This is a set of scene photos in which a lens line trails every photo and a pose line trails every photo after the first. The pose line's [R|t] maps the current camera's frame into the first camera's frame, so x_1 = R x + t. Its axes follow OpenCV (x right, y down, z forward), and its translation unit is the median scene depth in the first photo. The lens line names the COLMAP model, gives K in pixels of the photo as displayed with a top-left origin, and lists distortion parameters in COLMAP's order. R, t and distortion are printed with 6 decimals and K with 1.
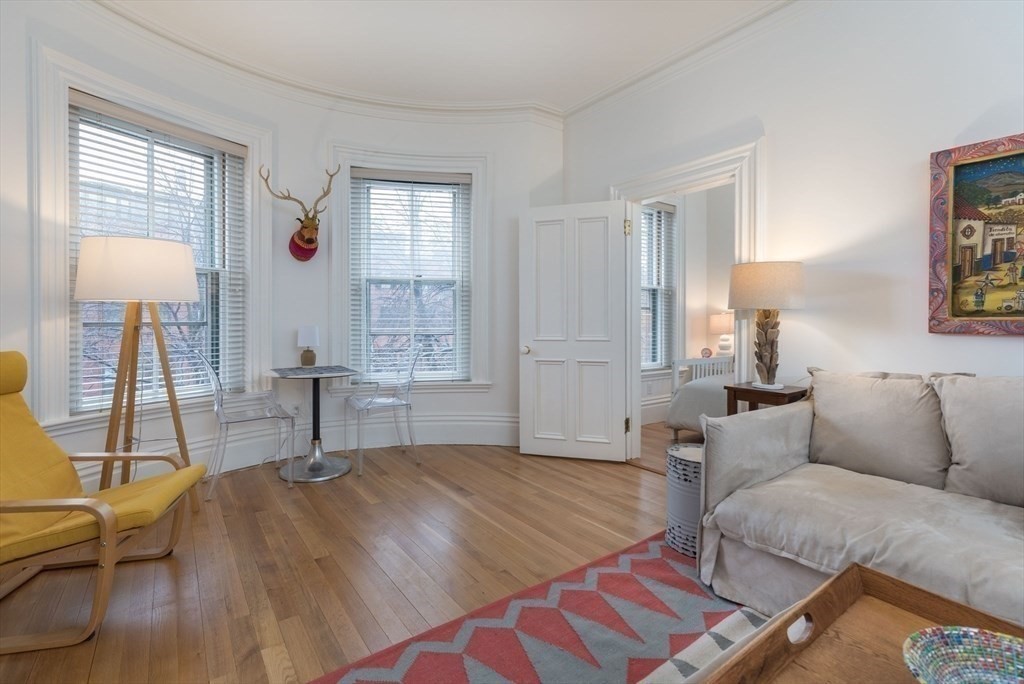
lens RADIAL K [[471.3, 0, 508.3], [0, 471.3, 325.9], [0, 0, 1]] dist [0.002512, 0.000260]
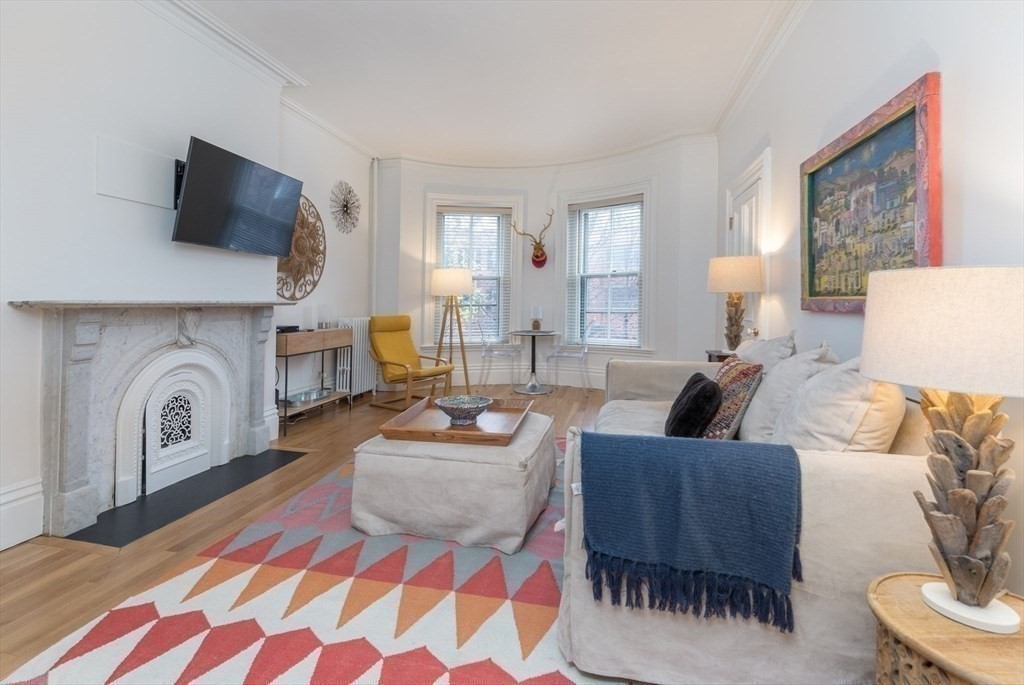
lens RADIAL K [[485.5, 0, 492.3], [0, 485.5, 295.4], [0, 0, 1]] dist [0.000994, 0.000233]
pose [[0.649104, -0.019389, -0.760453, 0.877867], [0.000296, 0.999681, -0.025235, 0.005139], [0.760700, 0.016155, 0.648903, -0.278247]]
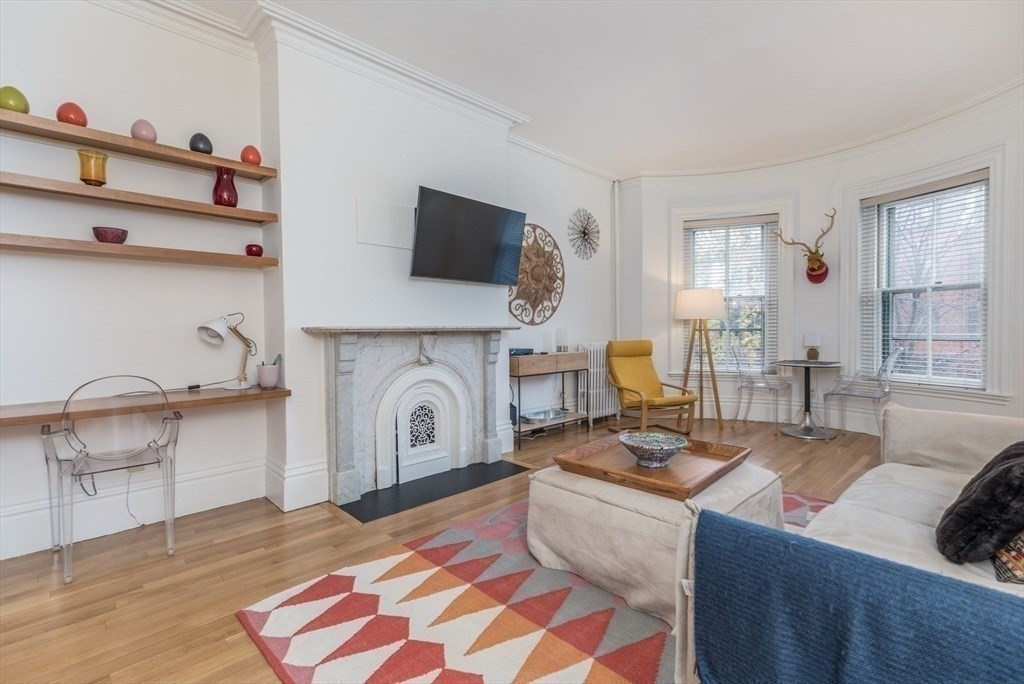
lens RADIAL K [[471.3, 0, 508.3], [0, 471.3, 325.9], [0, 0, 1]] dist [0.002512, 0.000260]
pose [[0.158098, -0.010218, -0.987371, 0.876133], [-0.002280, 0.999940, -0.010713, 0.002442], [0.987421, 0.003945, 0.158065, -0.109156]]
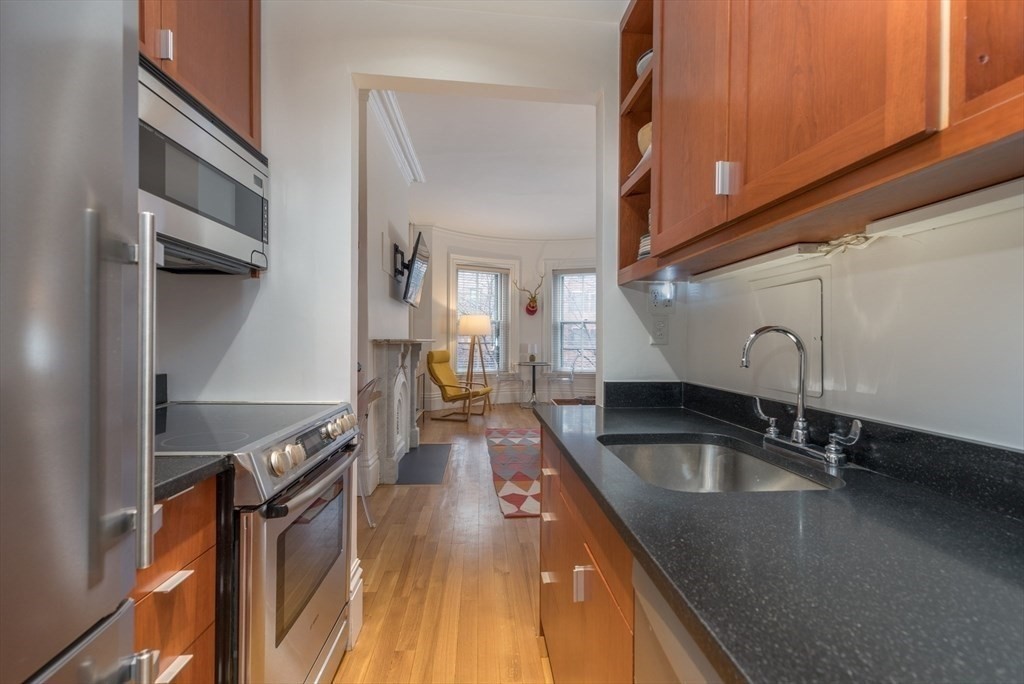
lens RADIAL K [[463.1, 0, 516.8], [0, 463.1, 344.0], [0, 0, 1]] dist [-0.000248, -0.000029]
pose [[0.854499, 0.005832, -0.519421, 0.748186], [-0.008573, 0.999959, -0.002875, 0.006409], [0.519383, 0.006910, 0.854514, -1.058644]]
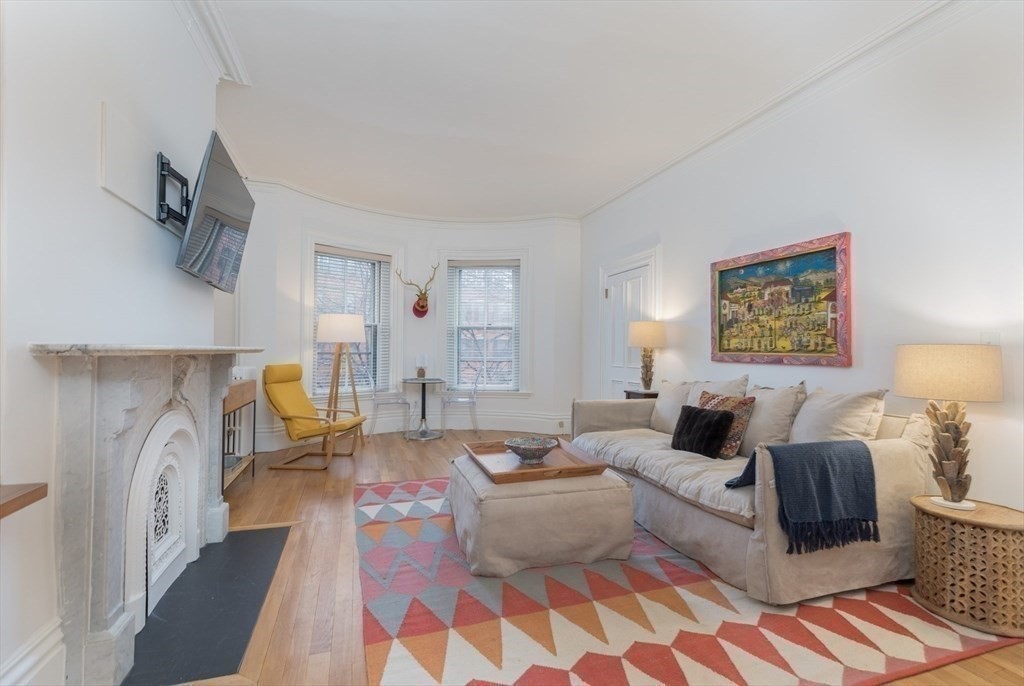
lens RADIAL K [[463.1, 0, 516.8], [0, 463.1, 345.0], [0, 0, 1]] dist [-0.000248, -0.000029]
pose [[0.958734, 0.001494, -0.284299, 0.450377], [-0.008777, 0.999665, -0.024345, 0.002178], [0.284168, 0.025836, 0.958426, -0.613650]]
